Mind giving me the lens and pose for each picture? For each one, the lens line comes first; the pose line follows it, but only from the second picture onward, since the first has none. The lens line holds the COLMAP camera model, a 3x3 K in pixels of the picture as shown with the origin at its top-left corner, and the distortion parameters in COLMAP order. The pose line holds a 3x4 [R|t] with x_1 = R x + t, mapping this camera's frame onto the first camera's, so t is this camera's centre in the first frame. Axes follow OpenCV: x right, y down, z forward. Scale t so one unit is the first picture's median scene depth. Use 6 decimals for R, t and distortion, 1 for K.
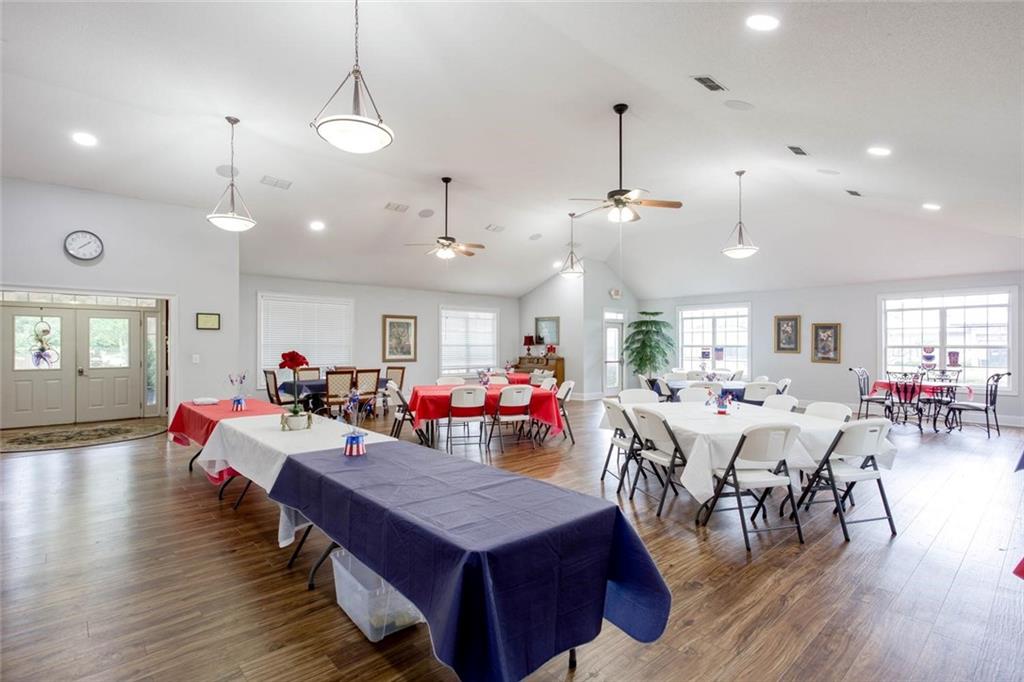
lens RADIAL K [[503.2, 0, 516.3], [0, 503.2, 344.2], [0, 0, 1]] dist [-0.000862, 0.004280]
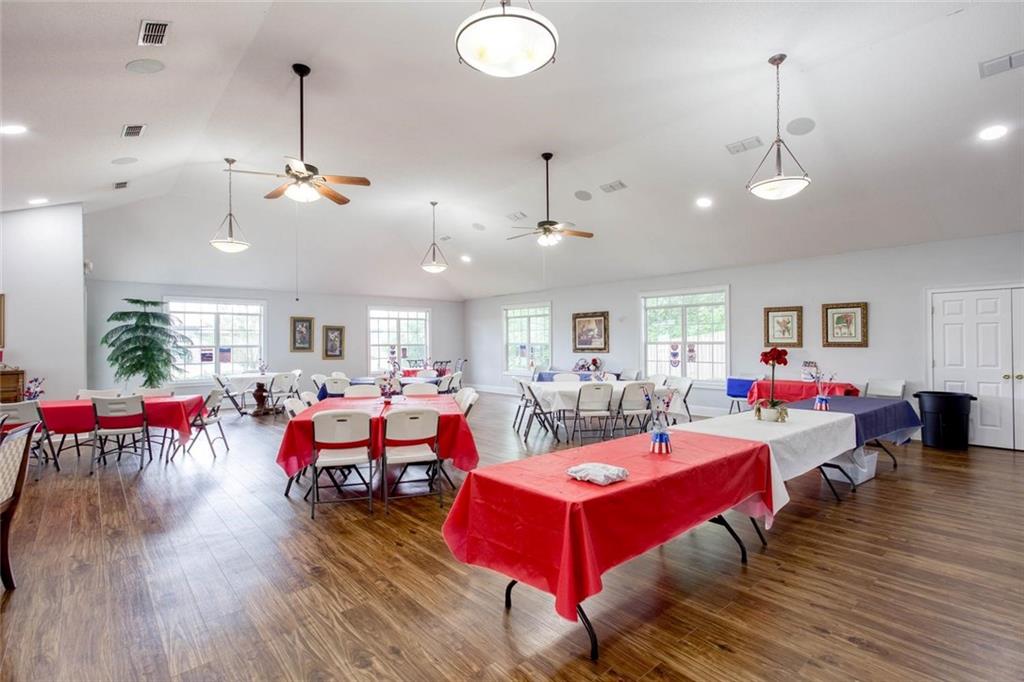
lens RADIAL K [[503.2, 0, 514.8], [0, 503.2, 339.9], [0, 0, 1]] dist [-0.000862, 0.004280]
pose [[0.021346, 0.003927, 0.999764, -0.526928], [0.006907, 0.999968, -0.004076, -0.000546], [-0.999748, 0.006992, 0.021318, 0.528395]]
